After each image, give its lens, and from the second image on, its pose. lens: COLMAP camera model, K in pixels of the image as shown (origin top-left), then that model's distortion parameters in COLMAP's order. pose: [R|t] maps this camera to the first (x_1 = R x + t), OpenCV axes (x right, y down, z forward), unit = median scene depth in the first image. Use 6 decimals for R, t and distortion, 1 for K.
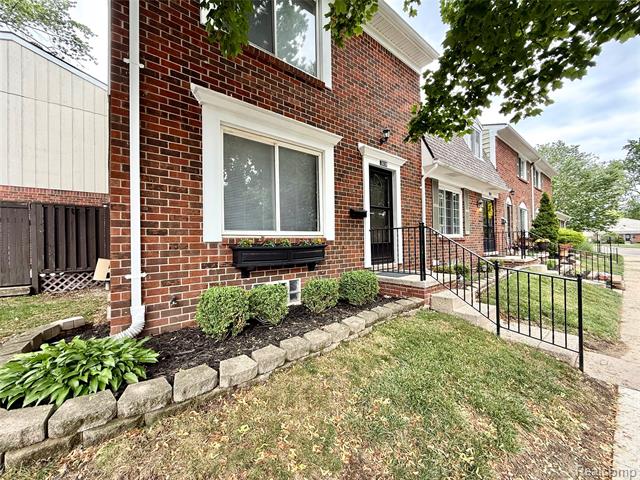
lens RADIAL K [[255.4, 0, 317.7], [0, 255.4, 240.1], [0, 0, 1]] dist [0.000634, -0.000261]
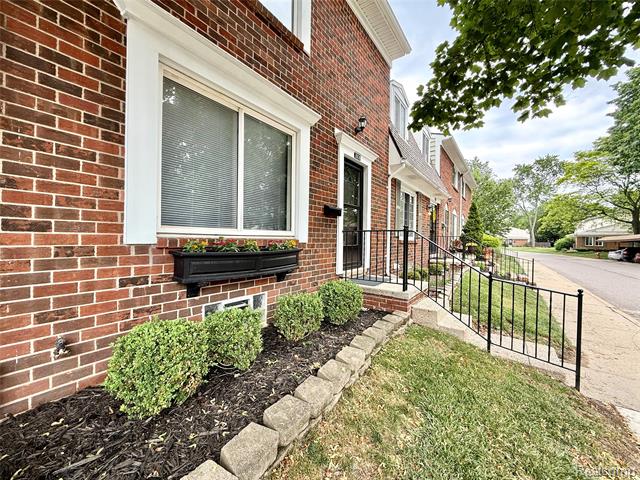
lens RADIAL K [[255.4, 0, 317.7], [0, 255.4, 240.1], [0, 0, 1]] dist [0.000634, -0.000261]
pose [[0.970014, 0.030718, 0.241102, -0.116228], [-0.034378, 0.999349, 0.010984, -0.019930], [-0.240607, -0.018943, 0.970438, 0.235794]]
